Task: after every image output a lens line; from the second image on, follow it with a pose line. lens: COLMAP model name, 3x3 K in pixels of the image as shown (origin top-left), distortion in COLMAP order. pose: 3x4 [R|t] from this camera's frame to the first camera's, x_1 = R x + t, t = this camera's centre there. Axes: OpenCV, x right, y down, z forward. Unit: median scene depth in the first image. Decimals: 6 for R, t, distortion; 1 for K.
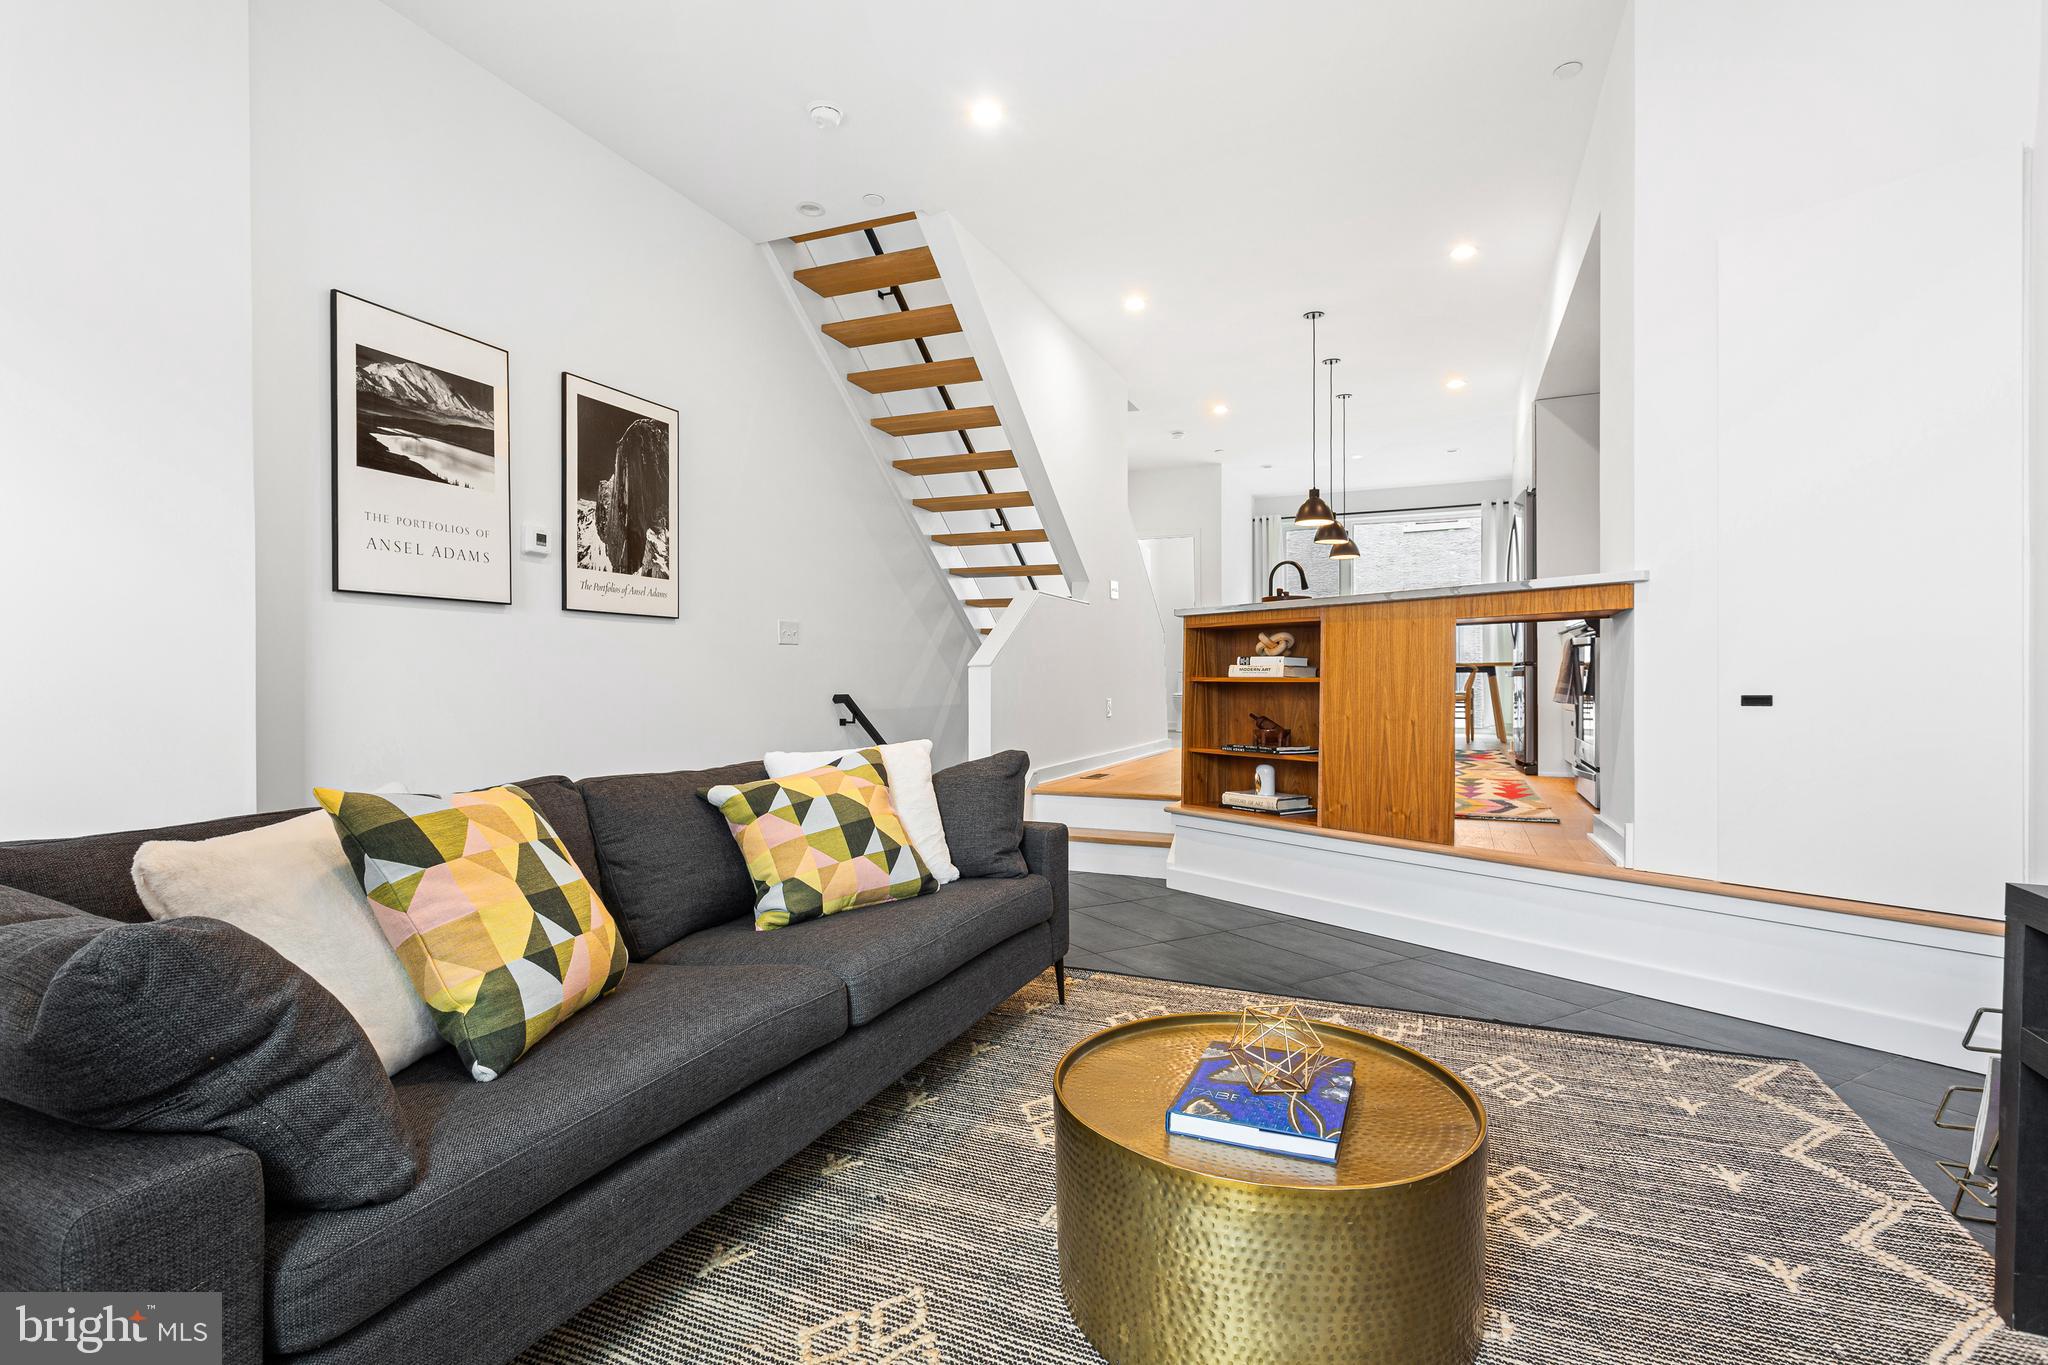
lens RADIAL K [[988.2, 0, 1024.0], [0, 988.2, 682.5], [0, 0, 1]] dist [0.000049, 0.000178]
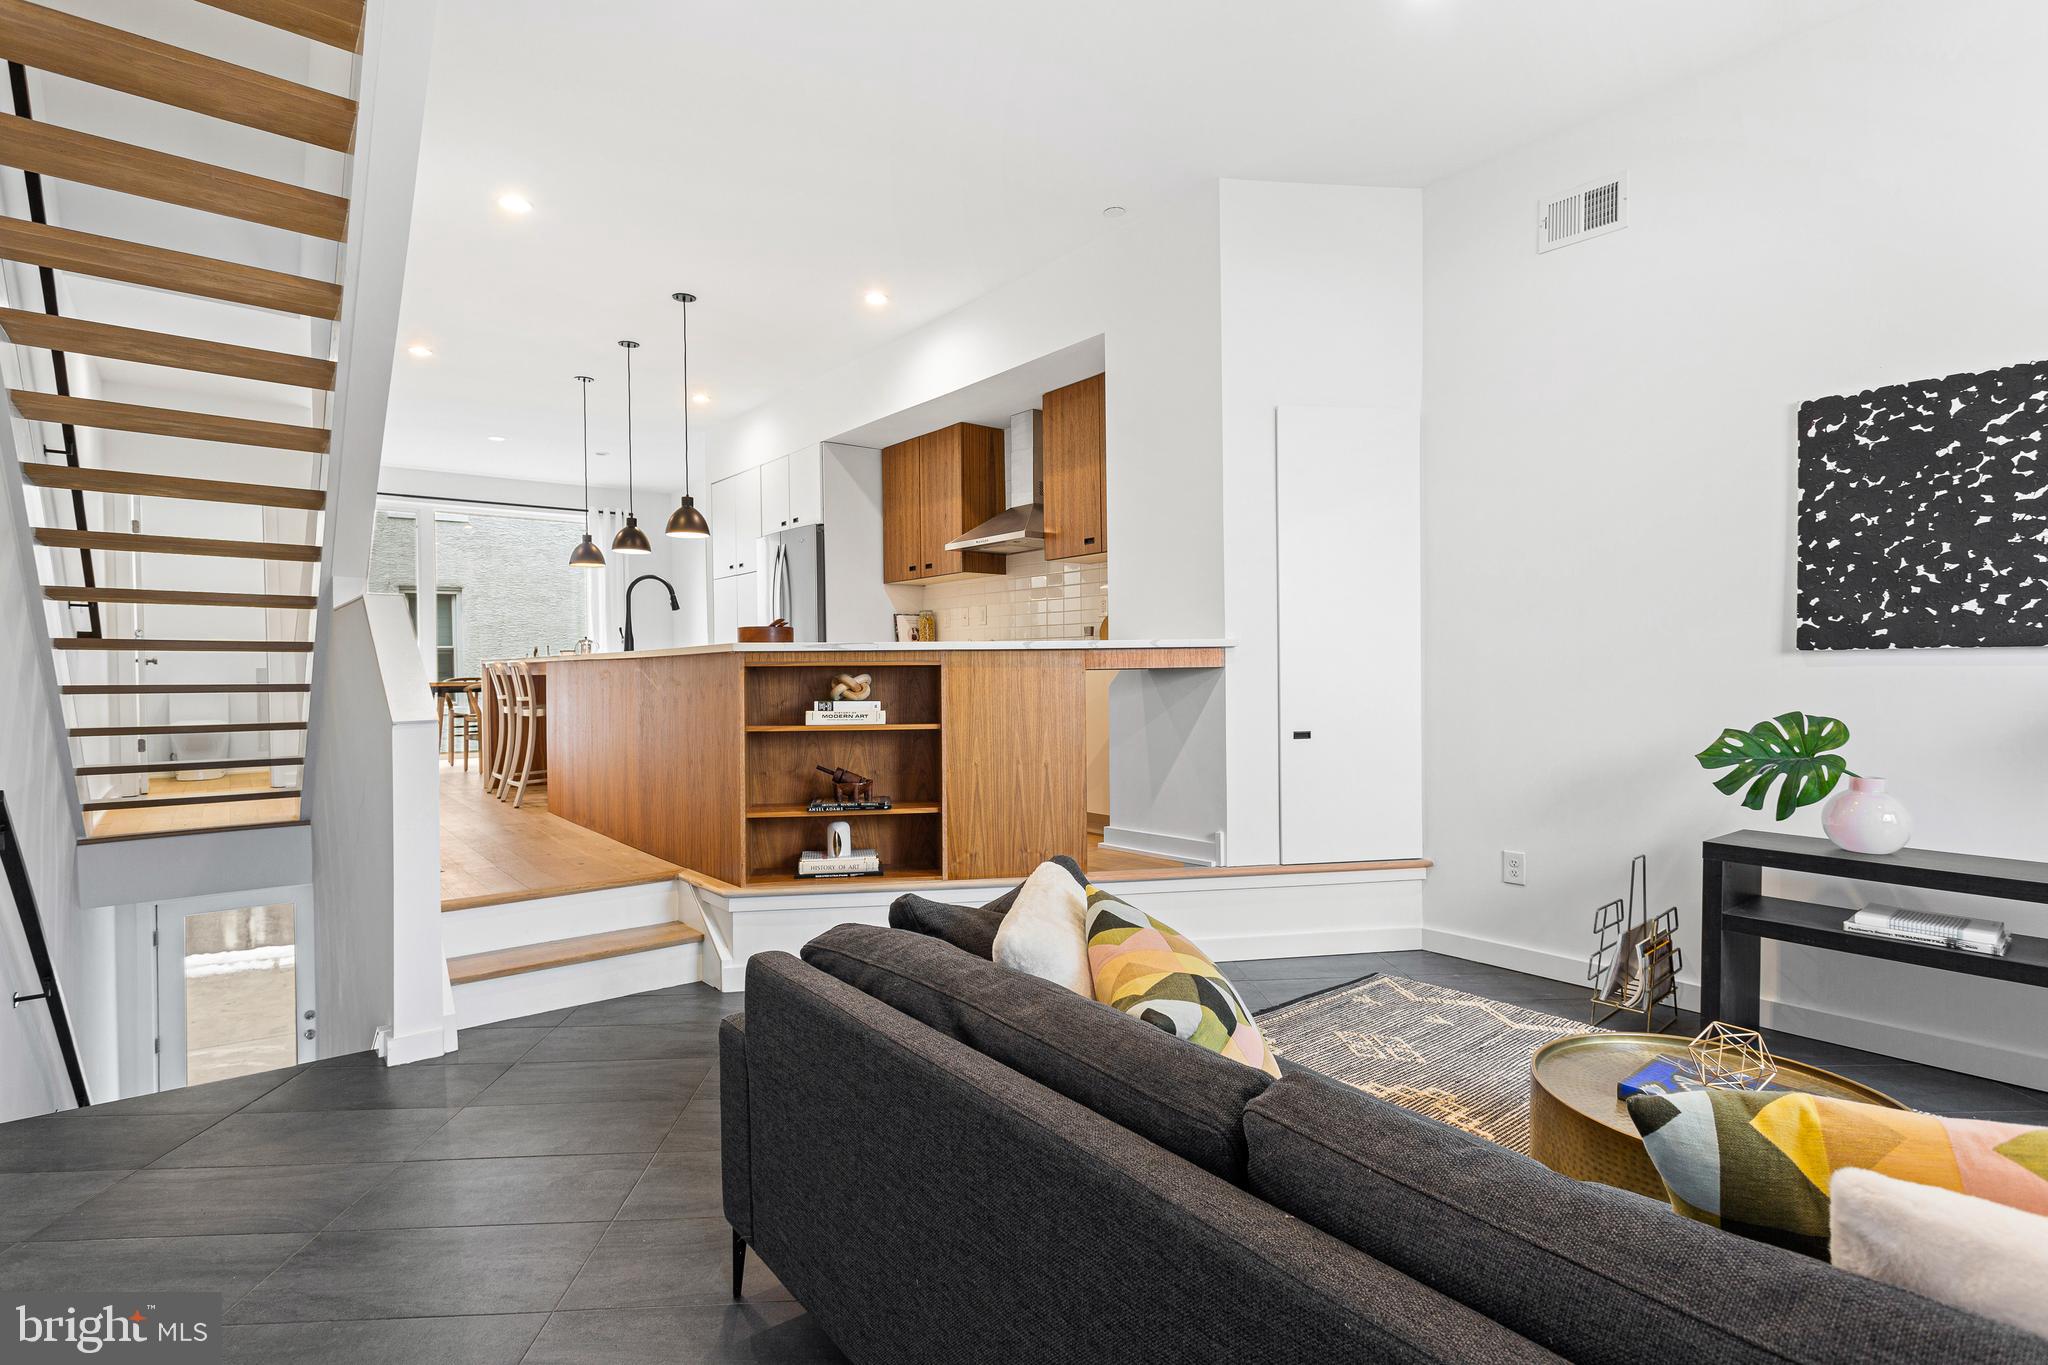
lens RADIAL K [[988.2, 0, 1024.0], [0, 988.2, 682.5], [0, 0, 1]] dist [0.000049, 0.000178]
pose [[0.464514, -0.016383, 0.885414, -0.515518], [0.011130, 0.999858, 0.012661, -0.057436], [-0.885496, 0.003974, 0.464630, 0.486540]]
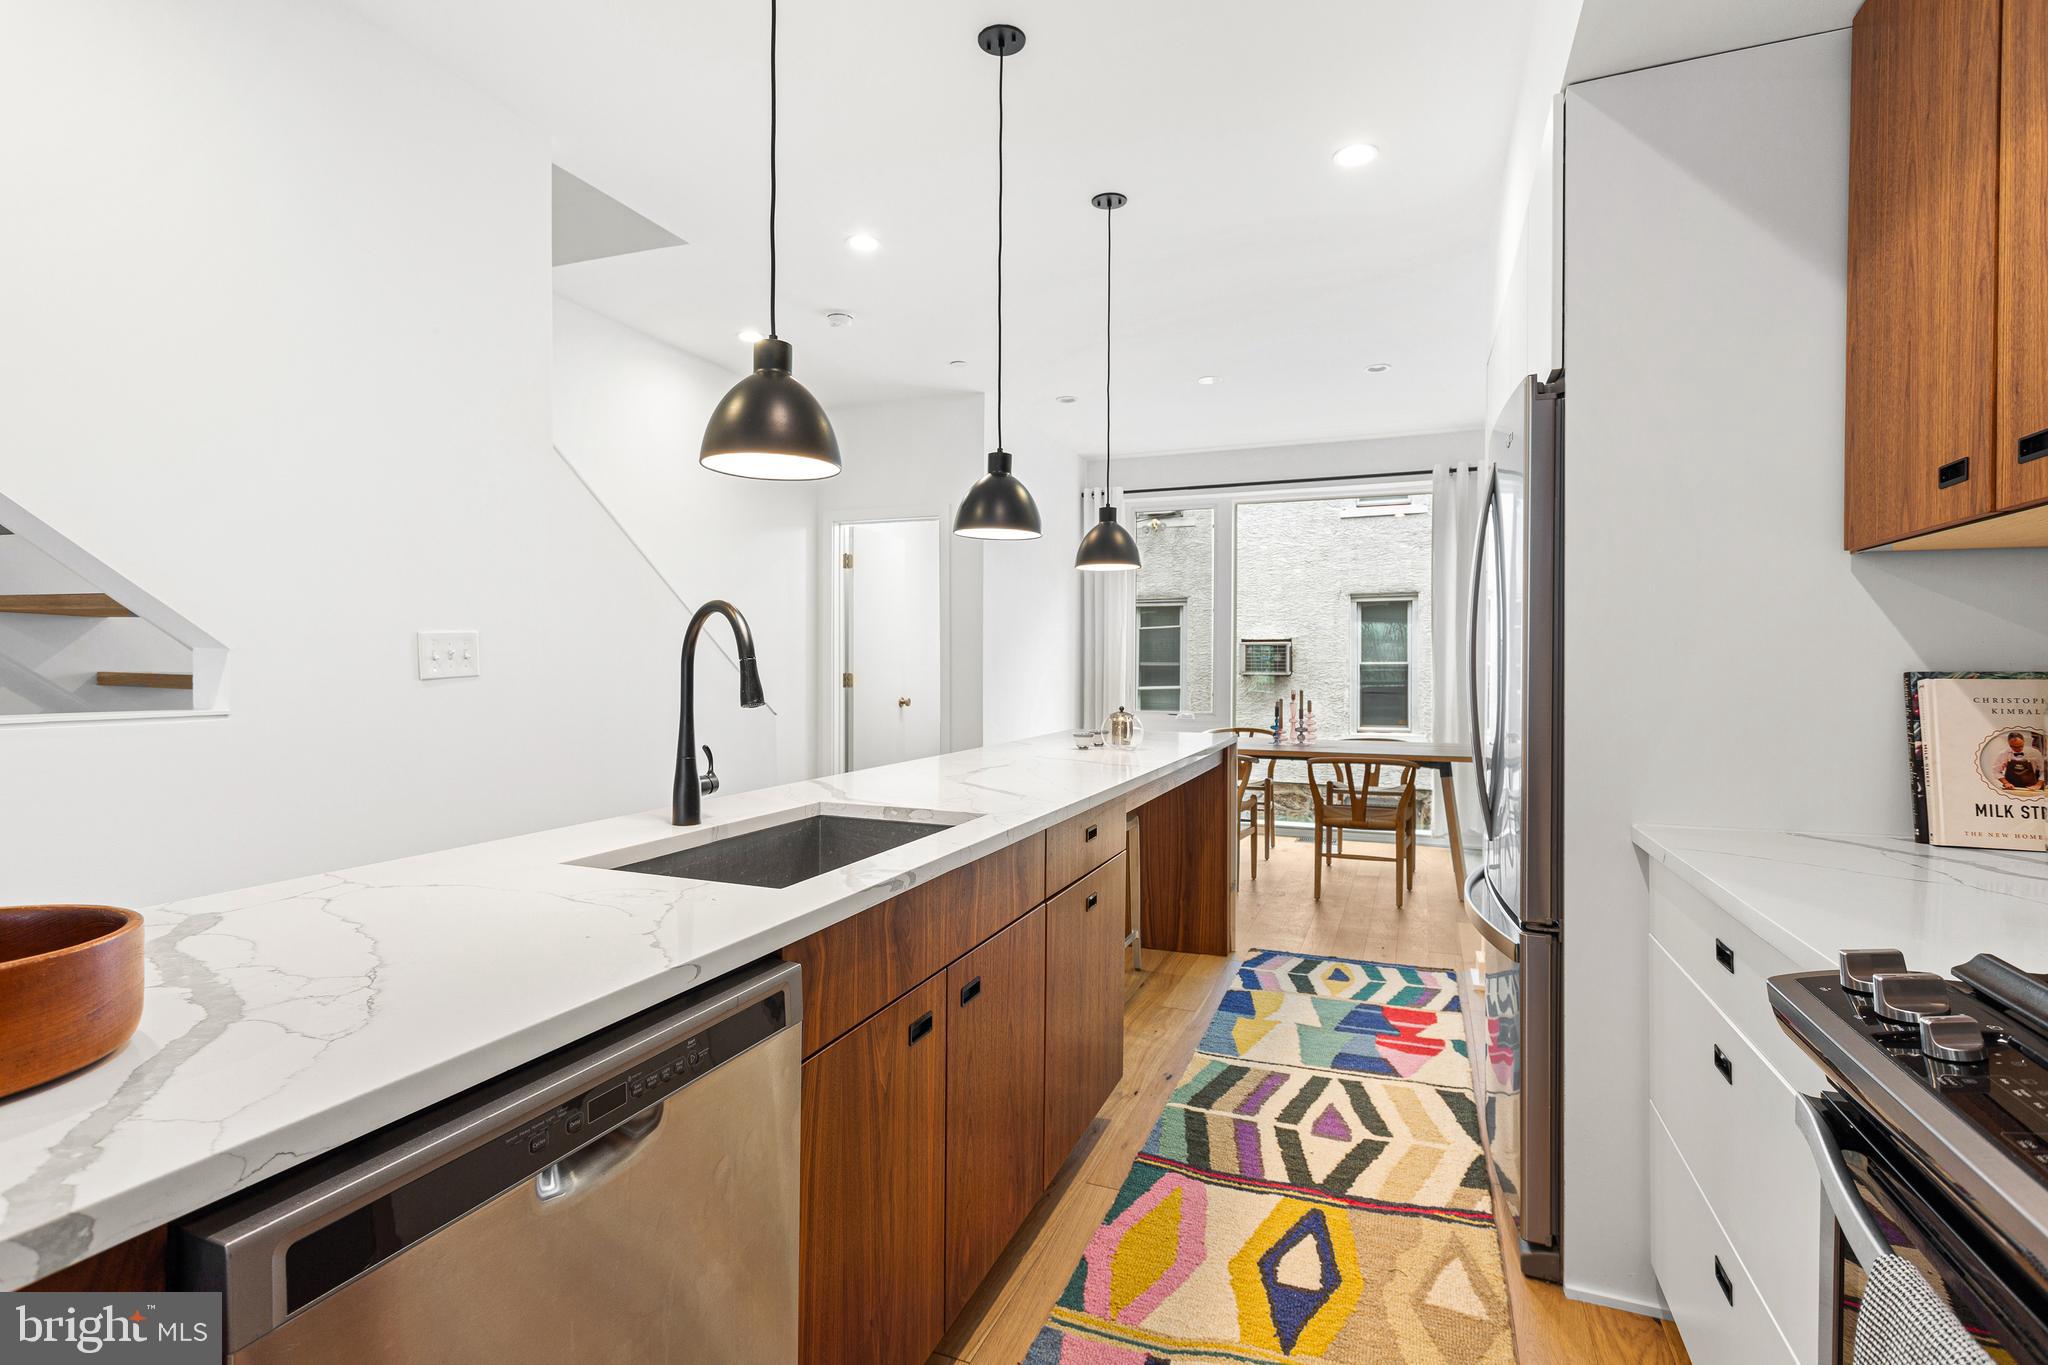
lens RADIAL K [[972.1, 0, 1023.9], [0, 972.1, 670.7], [0, 0, 1]] dist [0.000378, 0.001090]
pose [[0.999771, 0.005150, 0.020791, 0.531122], [-0.005278, 0.999967, 0.006112, -0.159157], [-0.020759, -0.006220, 0.999765, 1.082088]]
